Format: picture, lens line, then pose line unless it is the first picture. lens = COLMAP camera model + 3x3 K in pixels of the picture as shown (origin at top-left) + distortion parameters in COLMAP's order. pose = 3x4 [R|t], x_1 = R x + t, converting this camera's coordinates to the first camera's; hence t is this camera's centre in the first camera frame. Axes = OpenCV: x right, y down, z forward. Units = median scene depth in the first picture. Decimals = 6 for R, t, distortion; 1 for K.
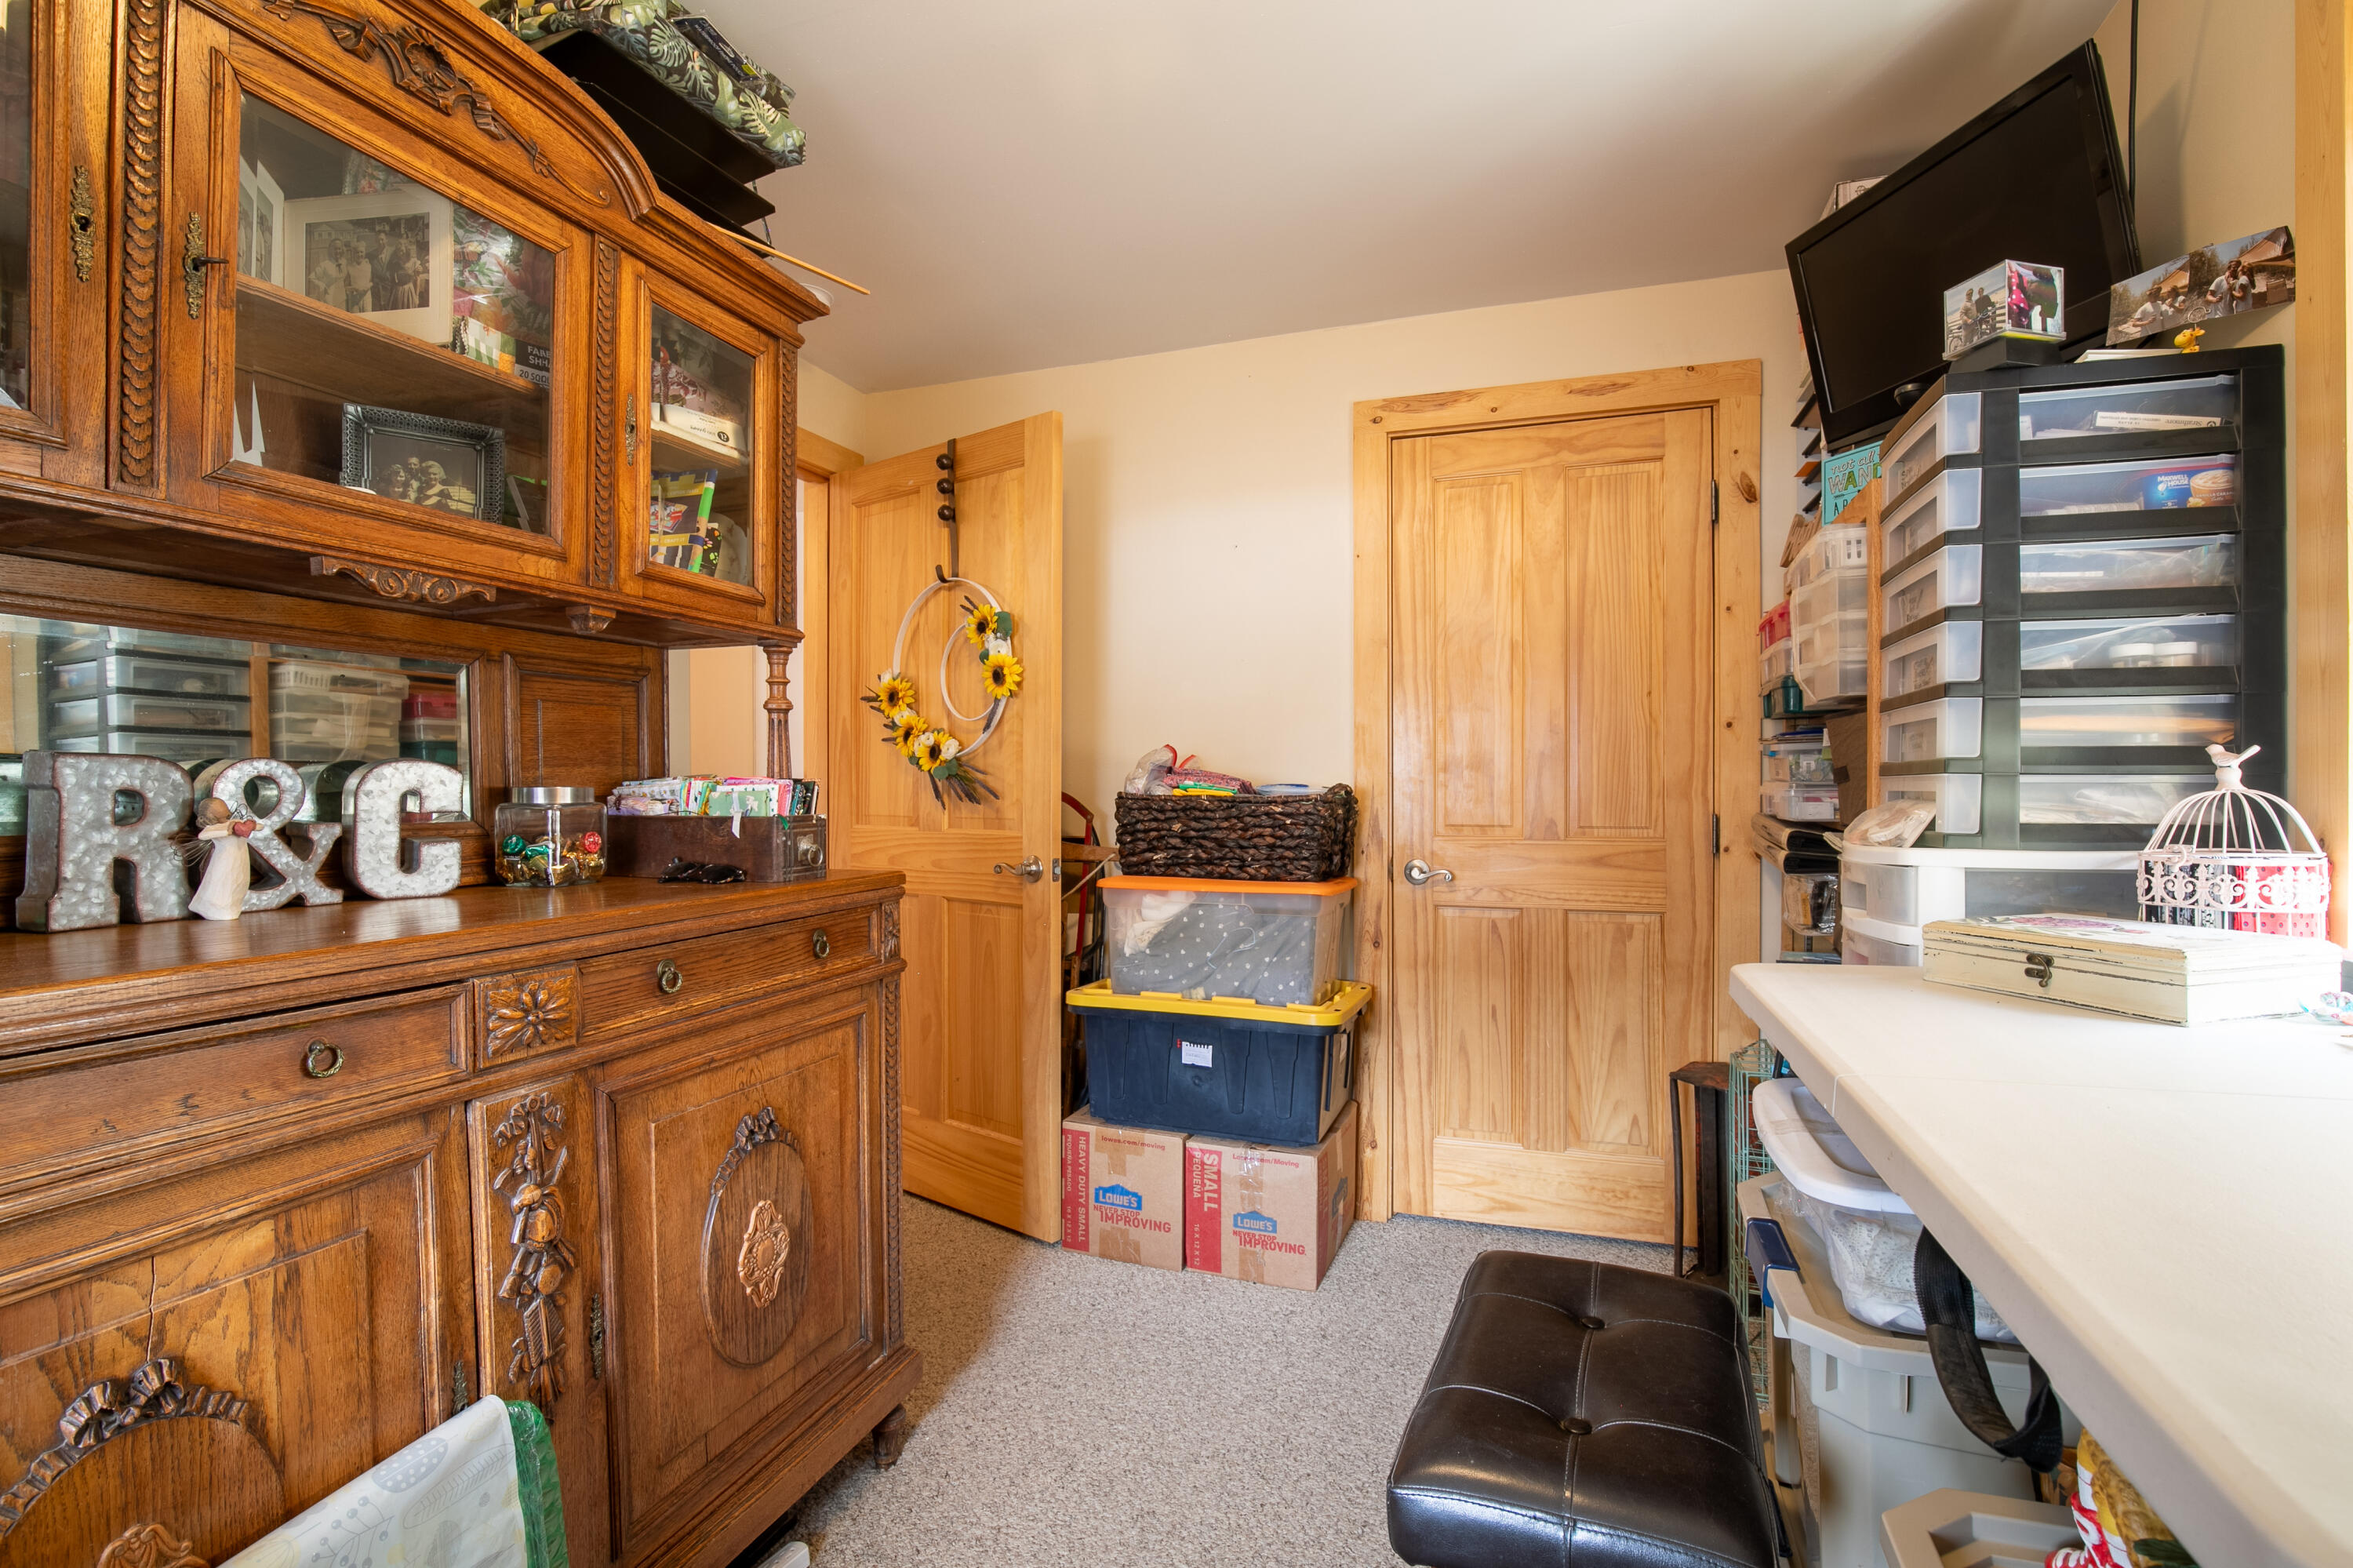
lens RADIAL K [[1057.8, 0, 1182.6], [0, 1057.8, 788.7], [0, 0, 1]] dist [0.004422, -0.000207]
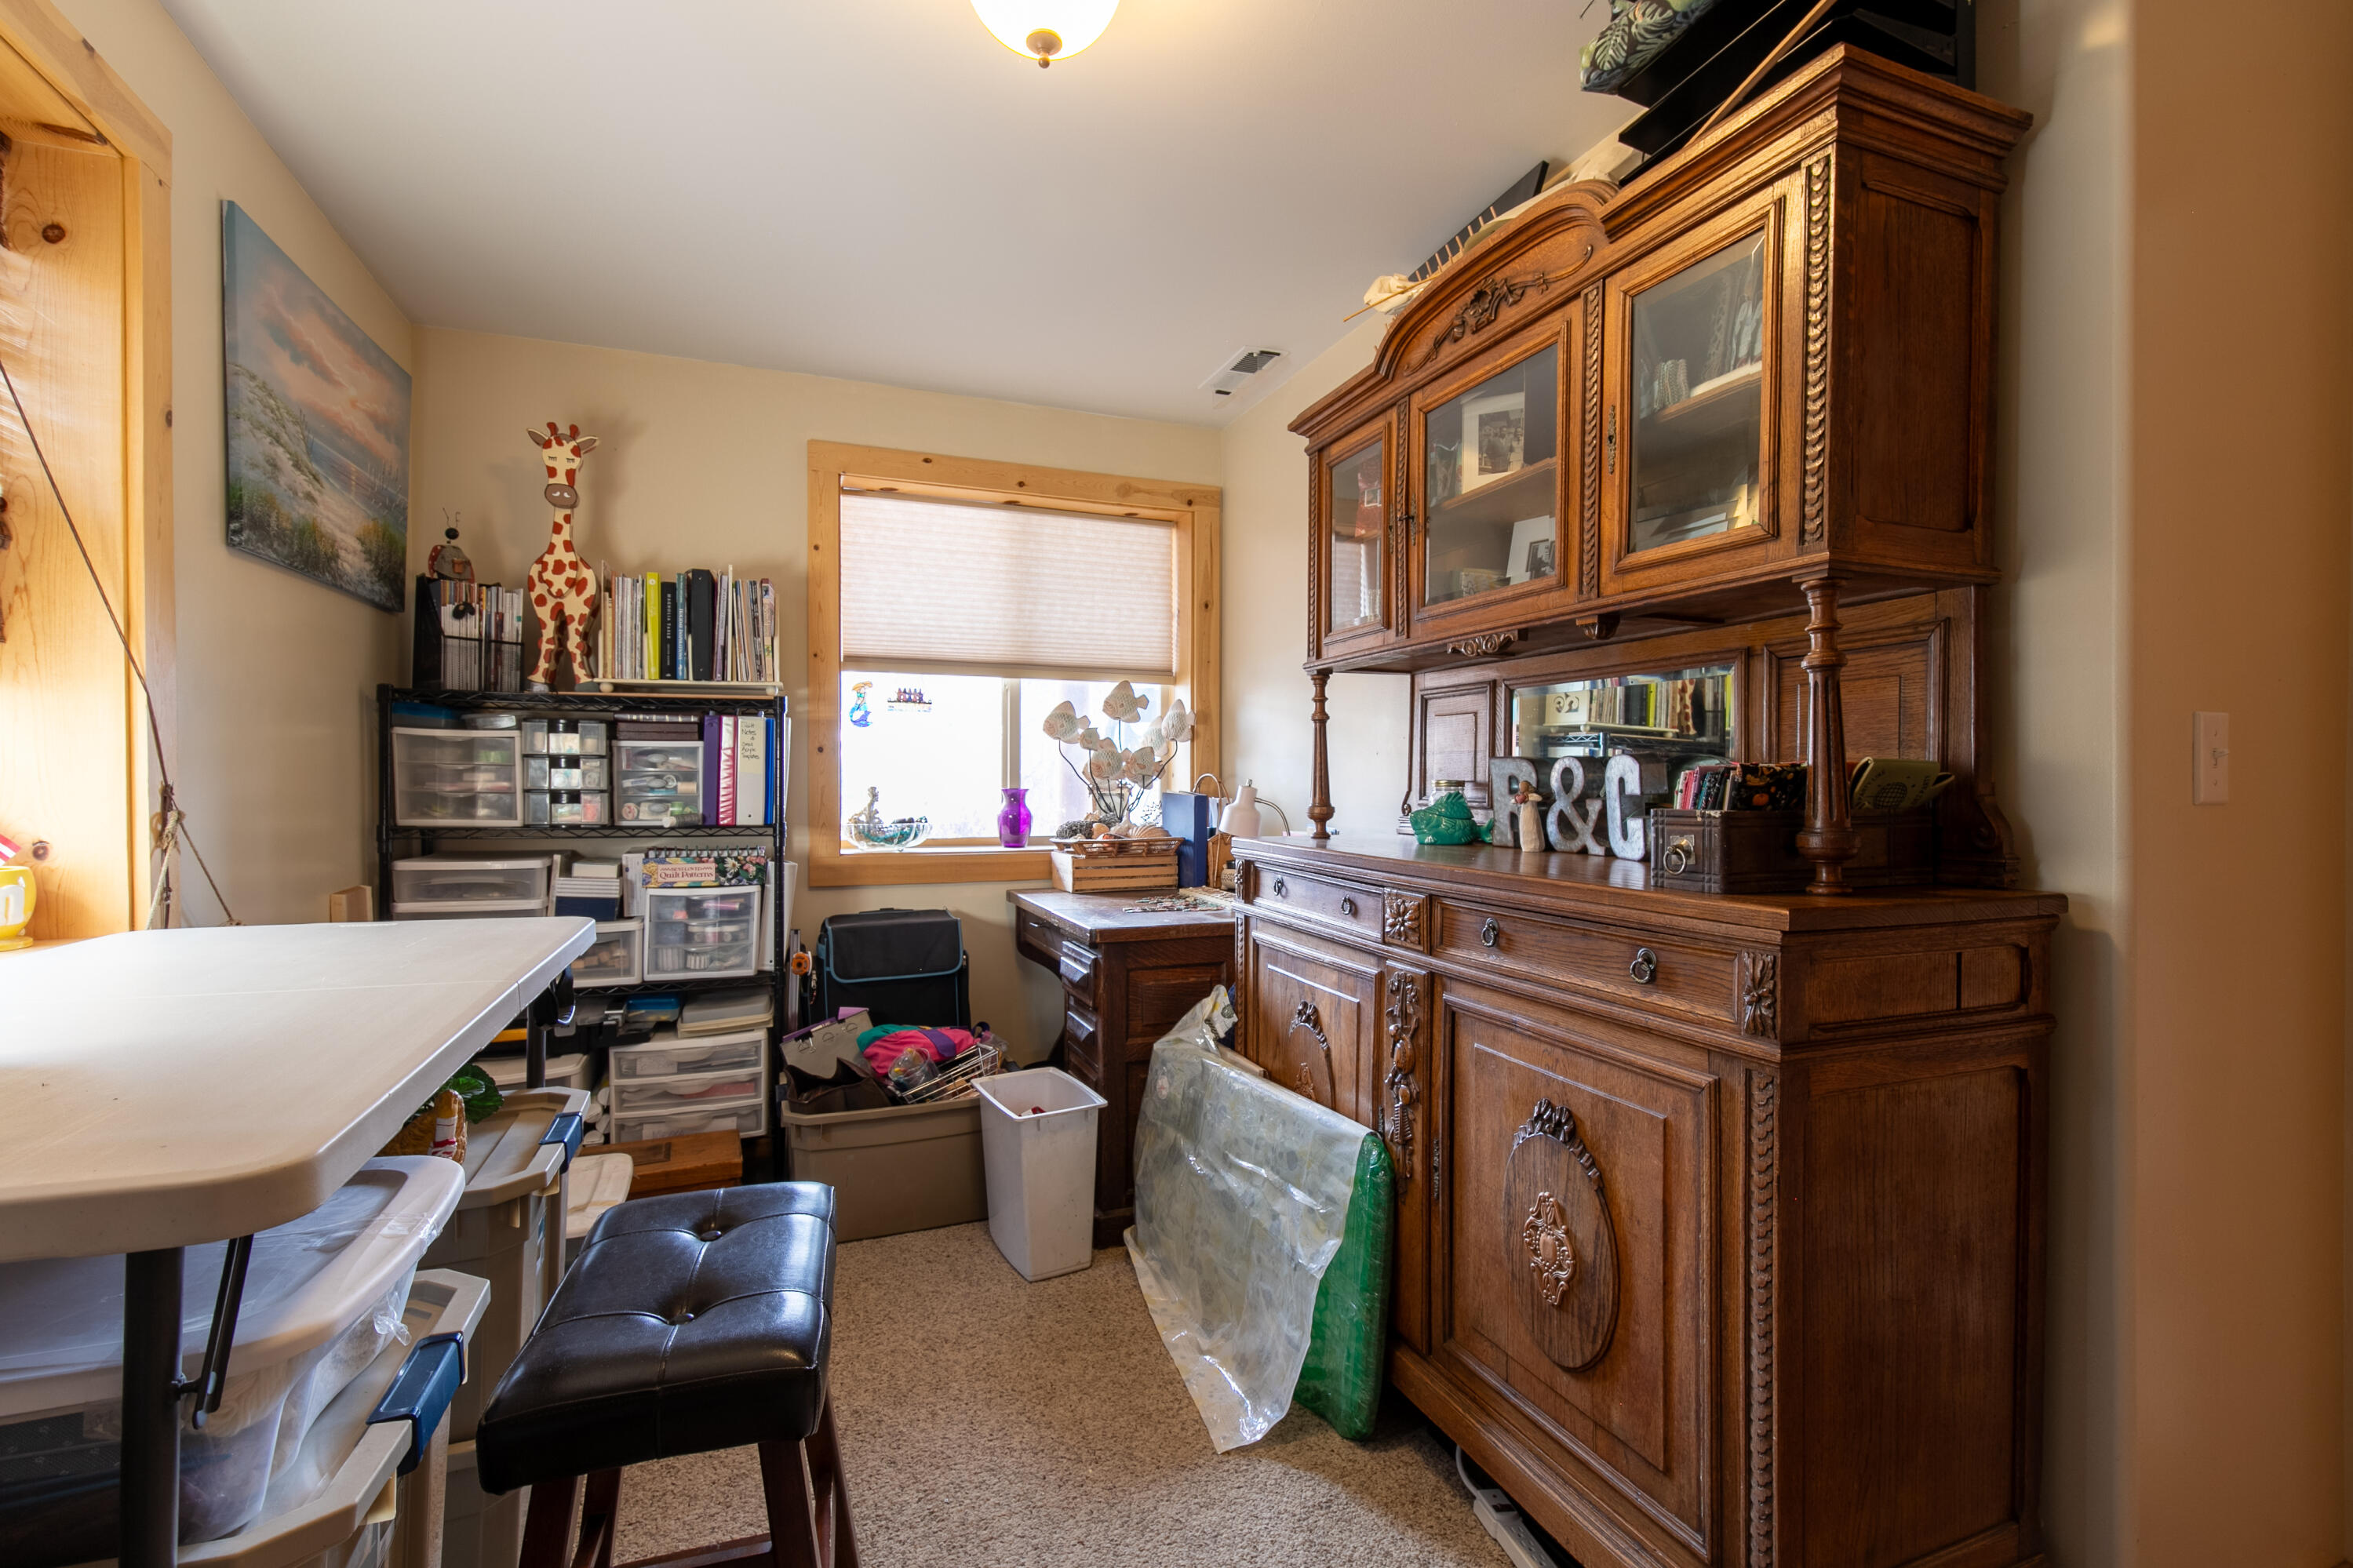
lens RADIAL K [[1057.6, 0, 1182.6], [0, 1057.6, 788.7], [0, 0, 1]] dist [0.004422, -0.000207]
pose [[-0.753432, 0.002564, -0.657521, 0.570278], [-0.006805, 0.999908, 0.011697, 0.005576], [0.657490, 0.013287, -0.753346, 1.719971]]
